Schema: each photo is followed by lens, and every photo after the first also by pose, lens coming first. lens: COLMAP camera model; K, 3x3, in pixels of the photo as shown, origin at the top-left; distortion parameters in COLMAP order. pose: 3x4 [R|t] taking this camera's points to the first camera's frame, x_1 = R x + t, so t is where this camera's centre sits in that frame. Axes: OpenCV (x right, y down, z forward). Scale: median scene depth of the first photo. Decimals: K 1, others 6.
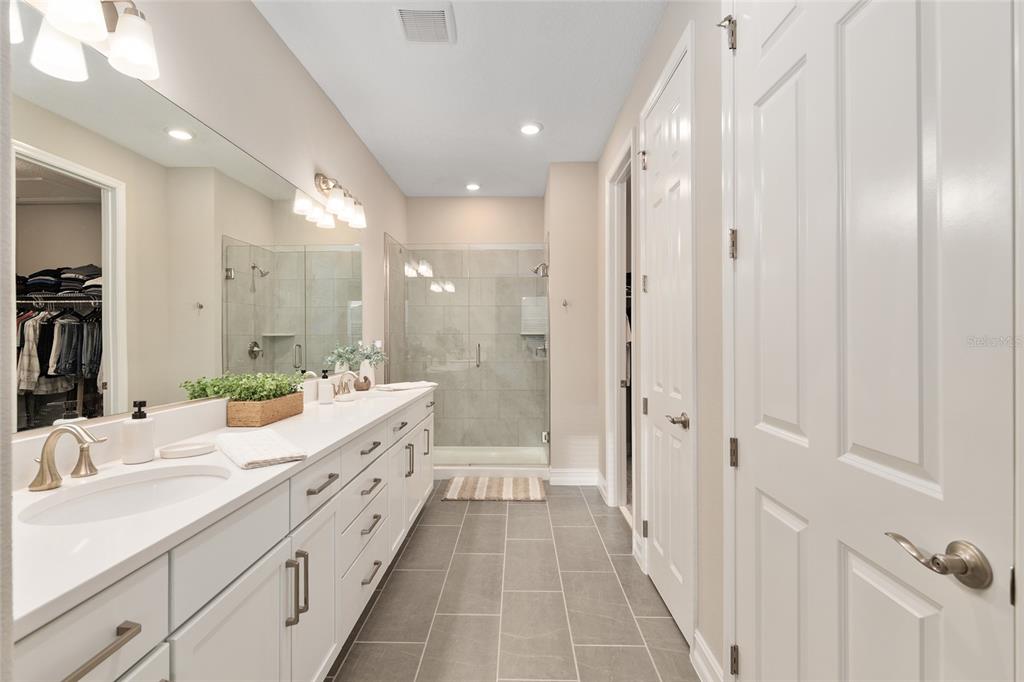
lens RADIAL K [[455.5, 0, 506.6], [0, 455.5, 339.5], [0, 0, 1]] dist [0.002177, 0.000291]
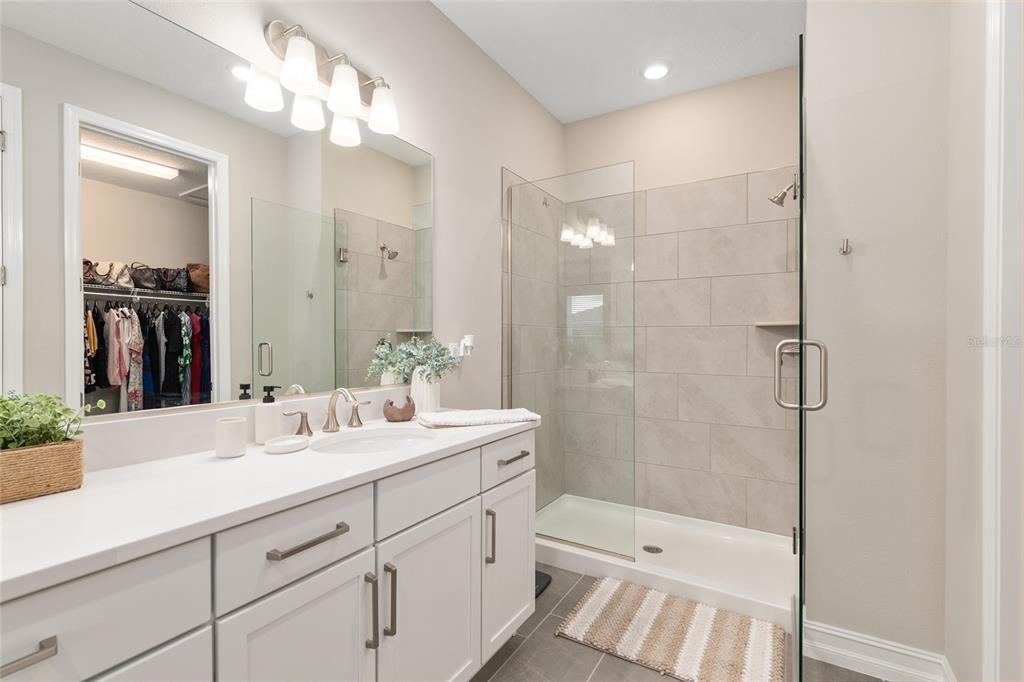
lens RADIAL K [[463.5, 0, 514.5], [0, 463.5, 344.8], [0, 0, 1]] dist [0.001869, 0.000431]
pose [[0.867985, 0.005666, -0.496559, 0.076318], [-0.002784, 0.999975, 0.006544, 0.010722], [0.496583, -0.004298, 0.867978, 0.468342]]
